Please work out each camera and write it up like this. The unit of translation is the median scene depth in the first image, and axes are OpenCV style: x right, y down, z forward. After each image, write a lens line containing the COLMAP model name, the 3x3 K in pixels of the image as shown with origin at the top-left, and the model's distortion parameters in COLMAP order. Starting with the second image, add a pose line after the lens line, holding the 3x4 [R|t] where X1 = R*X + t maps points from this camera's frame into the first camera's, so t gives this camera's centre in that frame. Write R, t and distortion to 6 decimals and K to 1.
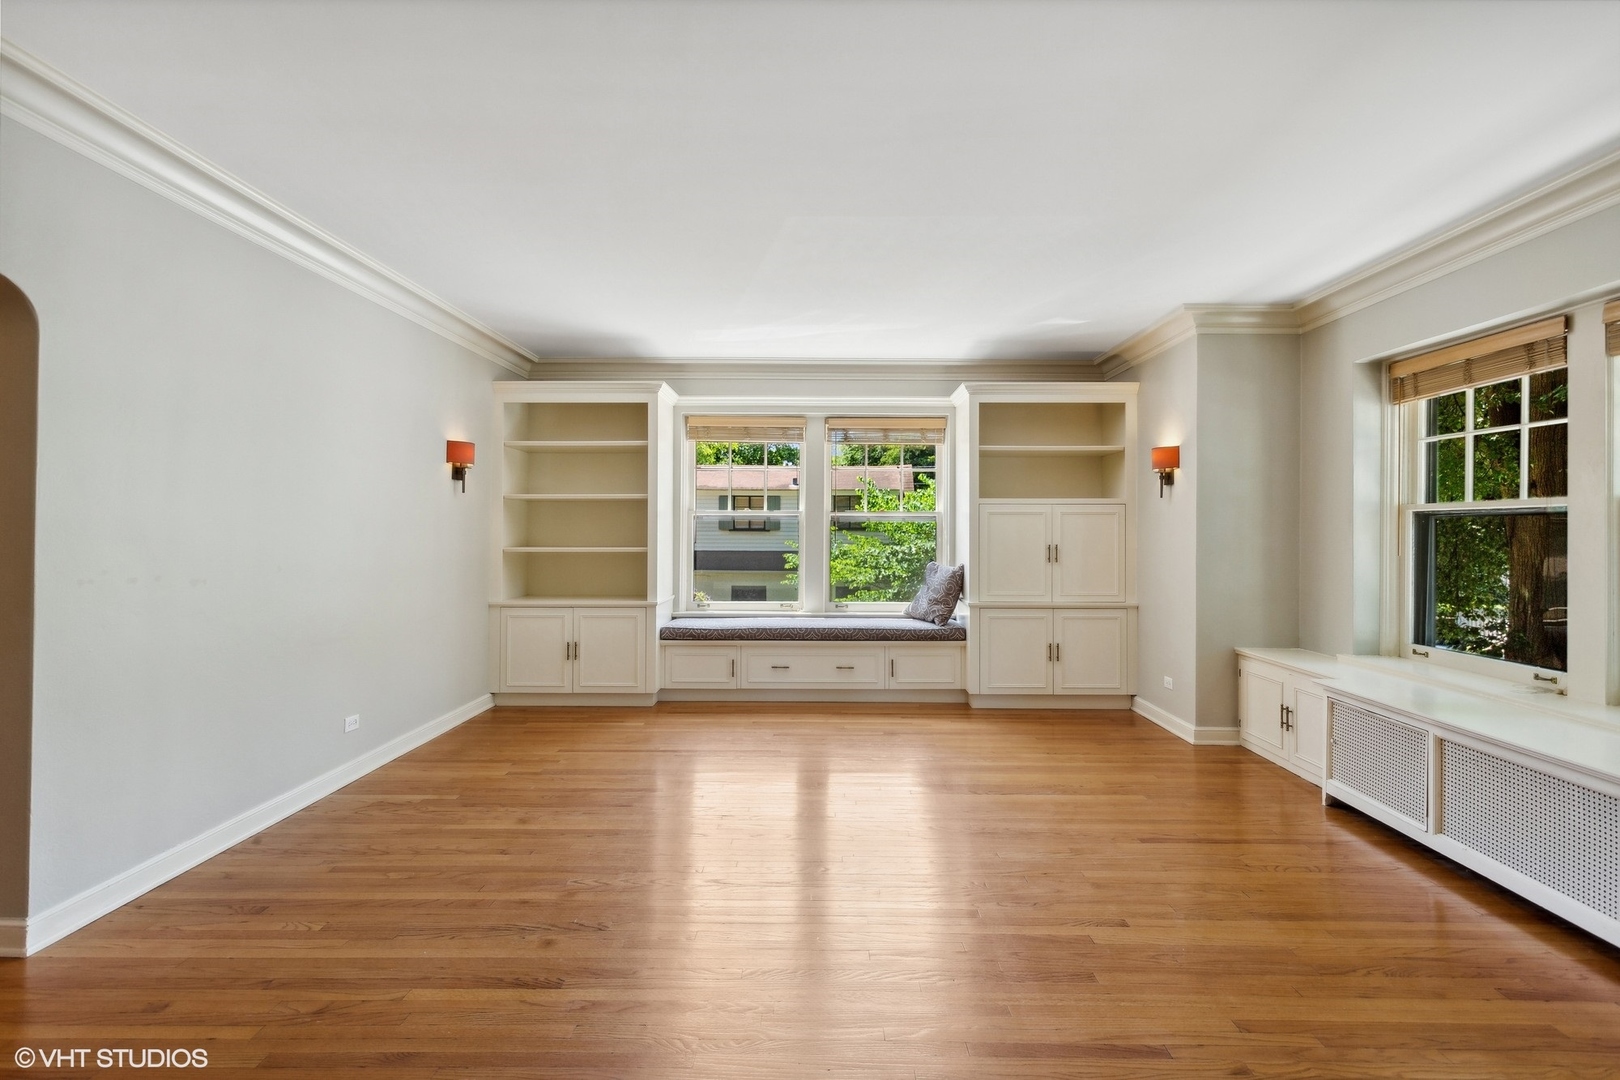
lens RADIAL K [[771.4, 0, 815.5], [0, 771.4, 527.1], [0, 0, 1]] dist [-0.000173, 0.003648]
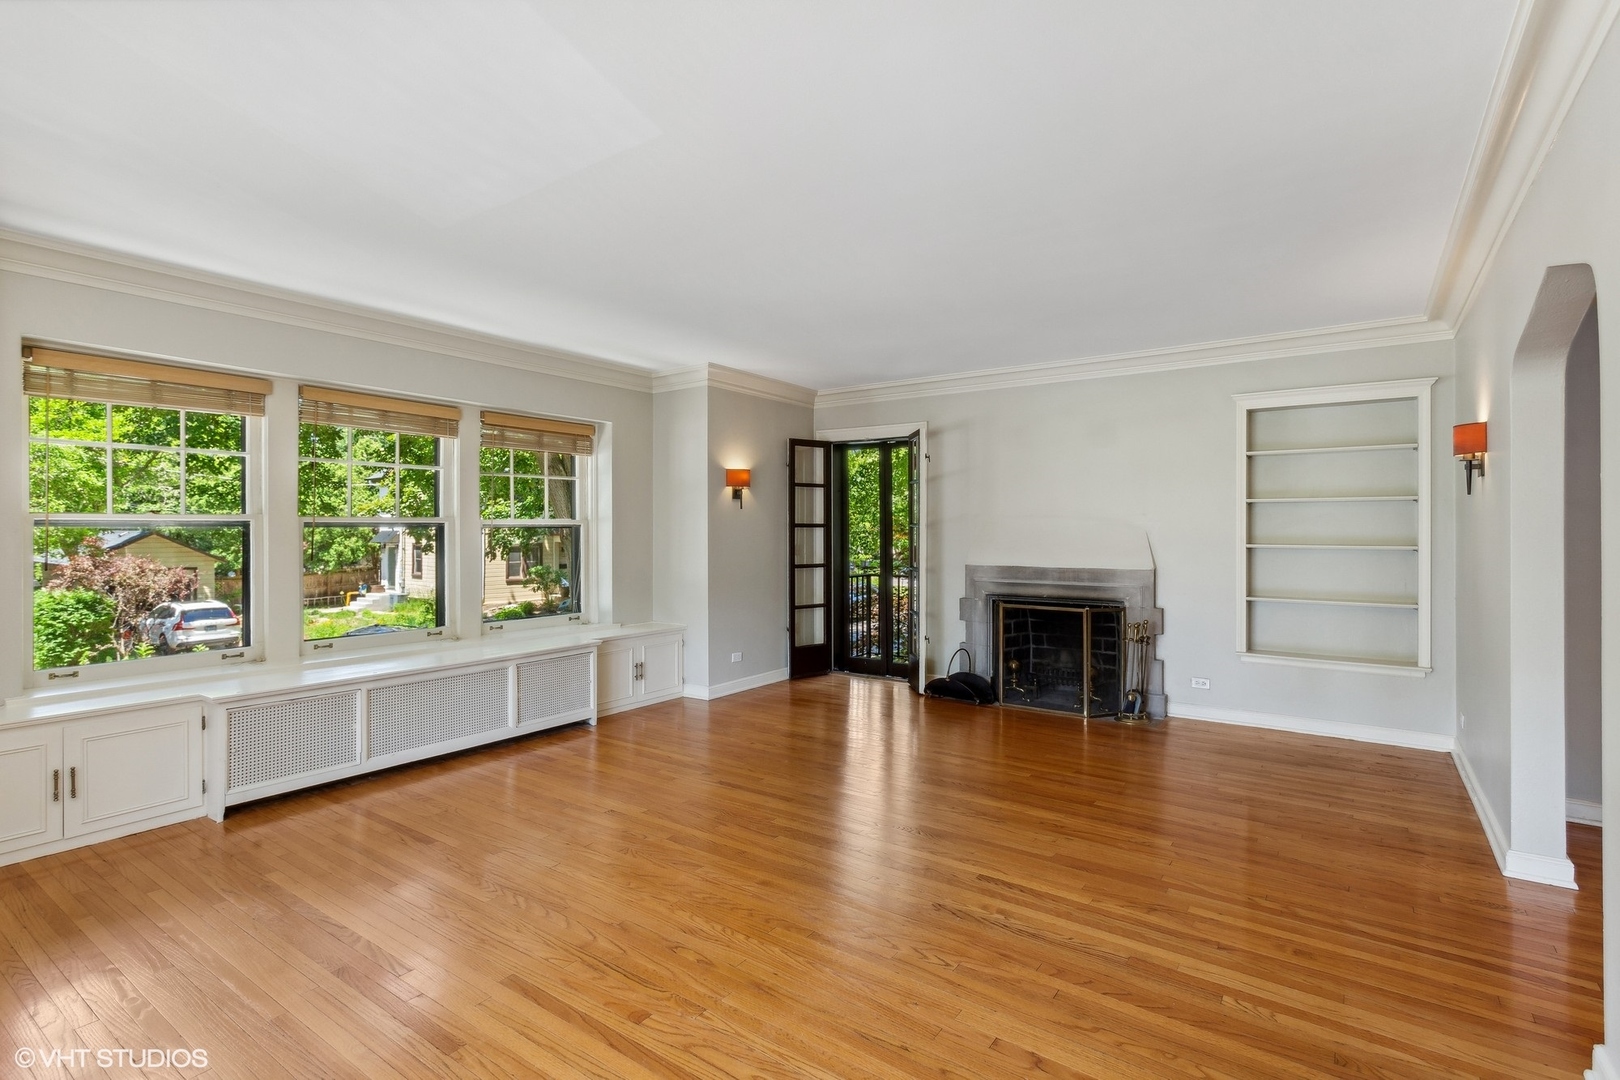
lens RADIAL K [[771.4, 0, 822.9], [0, 771.4, 528.2], [0, 0, 1]] dist [-0.000173, 0.003648]
pose [[-0.826973, -0.001218, 0.562240, -0.362192], [-0.003049, 0.999993, -0.002318, -0.009220], [-0.562233, -0.003631, -0.826971, 0.955002]]
